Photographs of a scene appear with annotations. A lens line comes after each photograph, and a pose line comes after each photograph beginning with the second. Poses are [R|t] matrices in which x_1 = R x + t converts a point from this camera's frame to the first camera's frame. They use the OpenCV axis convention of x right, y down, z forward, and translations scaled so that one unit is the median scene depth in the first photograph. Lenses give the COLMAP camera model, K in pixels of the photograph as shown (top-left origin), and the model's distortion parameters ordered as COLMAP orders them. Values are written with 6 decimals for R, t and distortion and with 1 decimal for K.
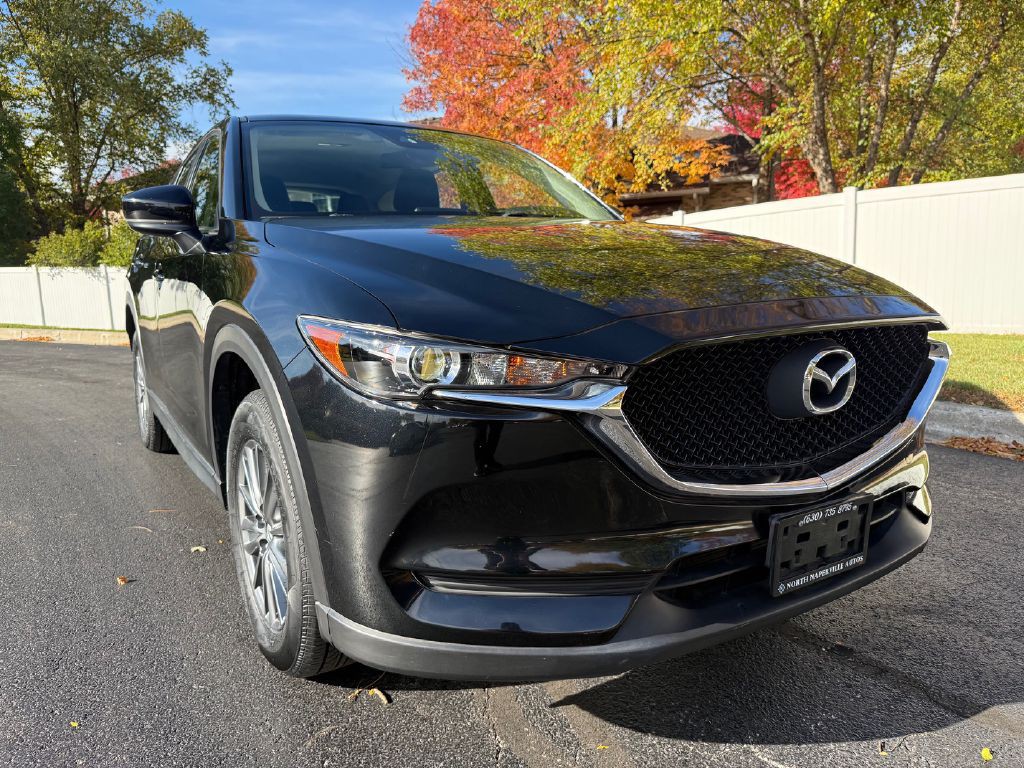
lens RADIAL K [[743.1, 0, 512.0], [0, 743.1, 384.0], [0, 0, 1]] dist [0.003445, -0.029045]
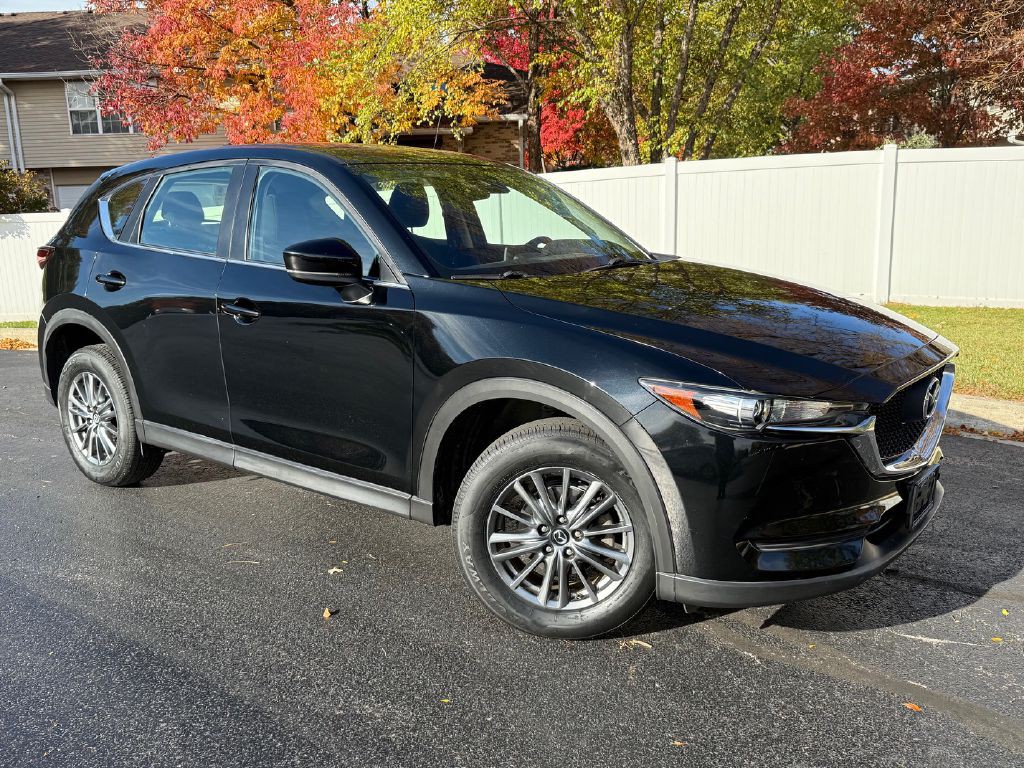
lens RADIAL K [[934.4, 0, 512.0], [0, 934.4, 384.0], [0, 0, 1]] dist [0.011100, -0.019624]
pose [[0.932245, -0.057614, 0.357212, -0.984574], [0.042483, 0.997842, 0.050068, -0.153286], [-0.359326, -0.031500, 0.932680, -0.502772]]
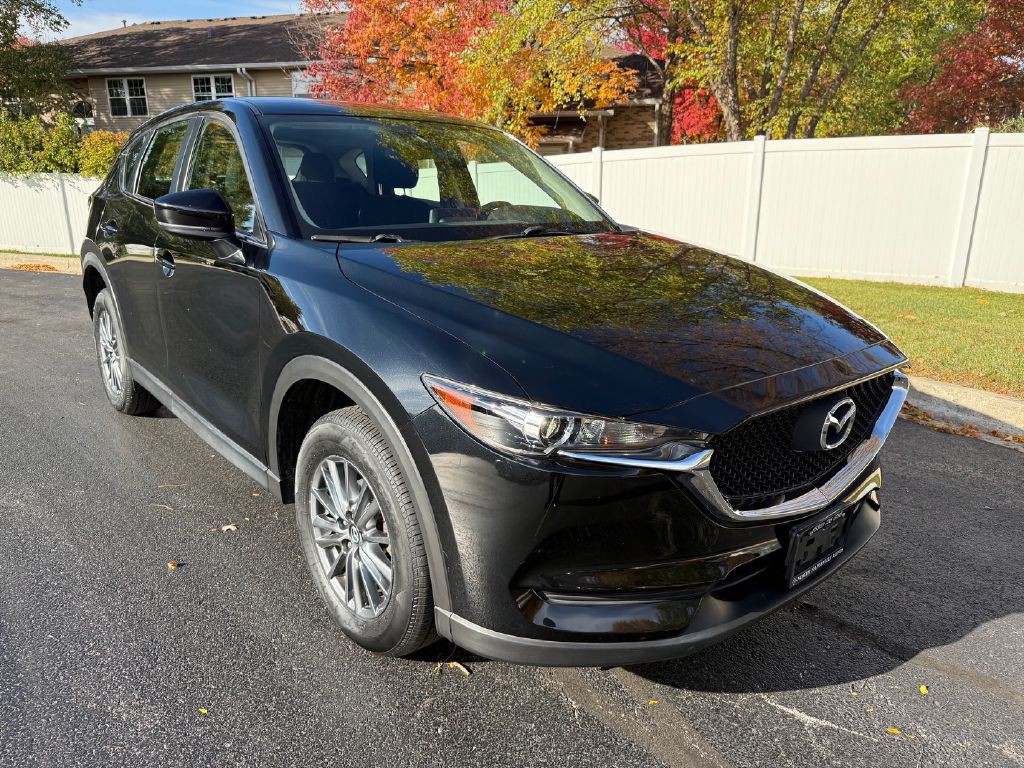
lens RADIAL K [[743.1, 0, 512.0], [0, 743.1, 384.0], [0, 0, 1]] dist [0.003445, -0.029045]
pose [[0.987924, -0.003192, 0.154904, -0.275967], [-0.016434, 0.991989, 0.125248, -0.189147], [-0.154063, -0.126281, 0.979958, -0.138050]]
